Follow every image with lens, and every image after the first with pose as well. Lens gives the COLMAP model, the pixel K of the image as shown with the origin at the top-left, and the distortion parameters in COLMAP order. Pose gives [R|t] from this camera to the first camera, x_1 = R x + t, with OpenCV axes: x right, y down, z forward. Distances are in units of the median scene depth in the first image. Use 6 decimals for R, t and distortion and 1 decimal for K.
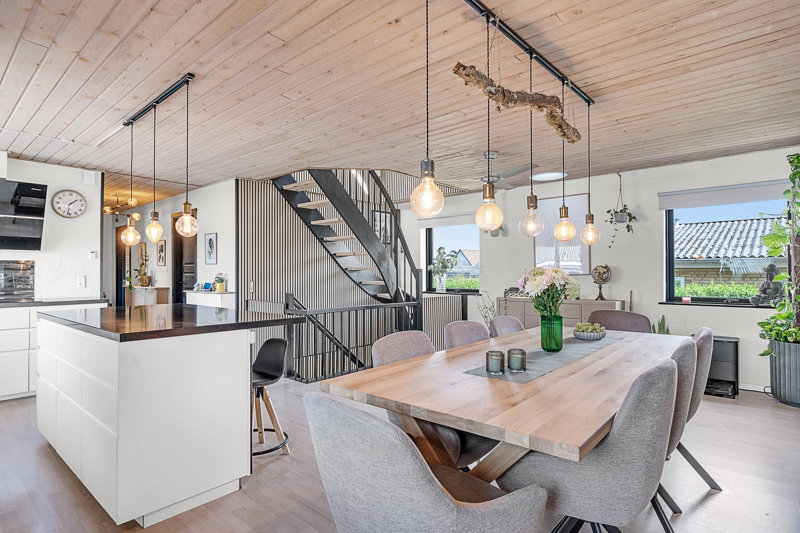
lens RADIAL K [[412.9, 0, 397.9], [0, 412.9, 269.2], [0, 0, 1]] dist [-0.005104, -0.001455]
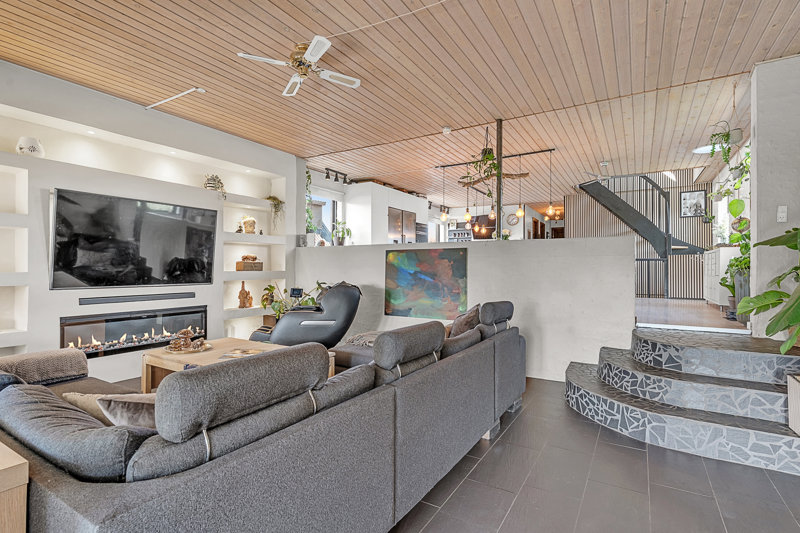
lens RADIAL K [[375.3, 0, 393.8], [0, 375.3, 268.7], [0, 0, 1]] dist [-0.018135, -0.000179]
pose [[0.130203, 0.006426, -0.991467, 1.245405], [-0.001433, 0.999979, 0.006293, 0.116322], [0.991486, 0.000601, 0.130209, -0.029652]]
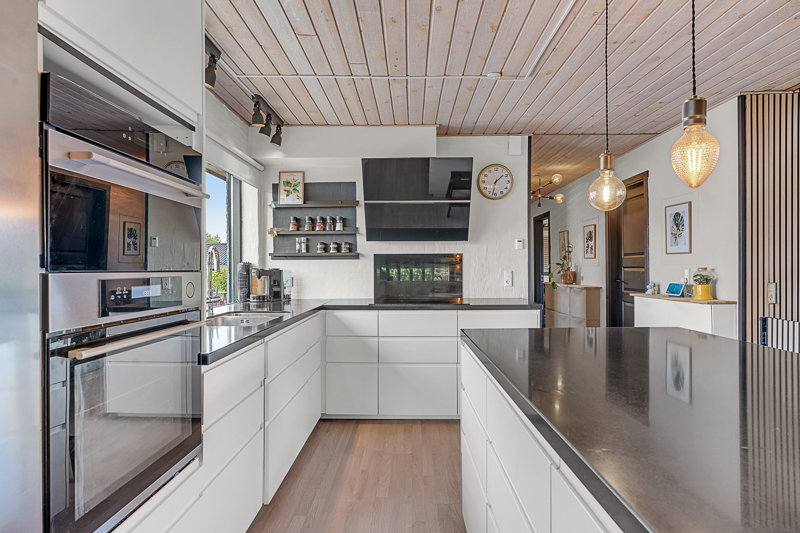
lens RADIAL K [[427.6, 0, 400.0], [0, 427.6, 266.5], [0, 0, 1]] dist [-0.007090, -0.000710]
pose [[0.635067, -0.002817, -0.772452, -0.238970], [0.007702, 0.999967, 0.002686, 0.002773], [0.772419, -0.007656, 0.635067, 0.285387]]
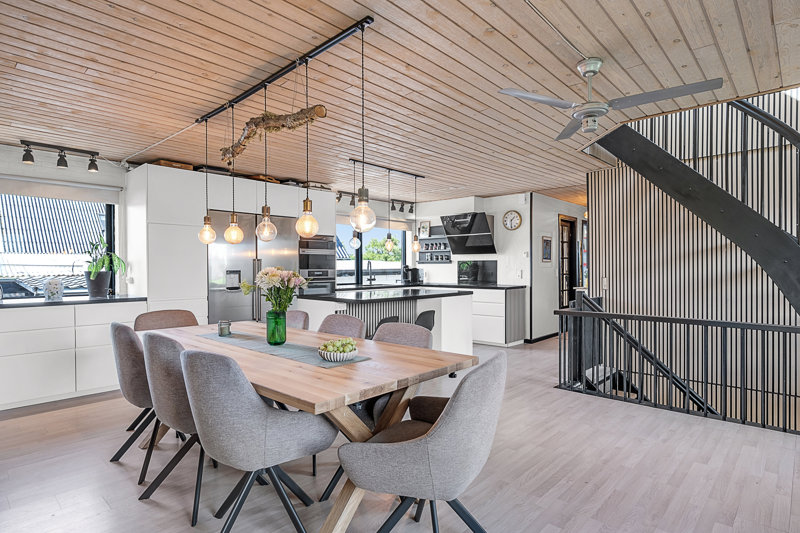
lens RADIAL K [[427.6, 0, 400.0], [0, 427.6, 266.5], [0, 0, 1]] dist [-0.007090, -0.000710]
pose [[-0.031128, 0.001458, -0.999514, 0.635447], [0.009971, 0.999950, 0.001148, -0.001584], [0.999466, -0.009930, -0.031141, 0.573476]]
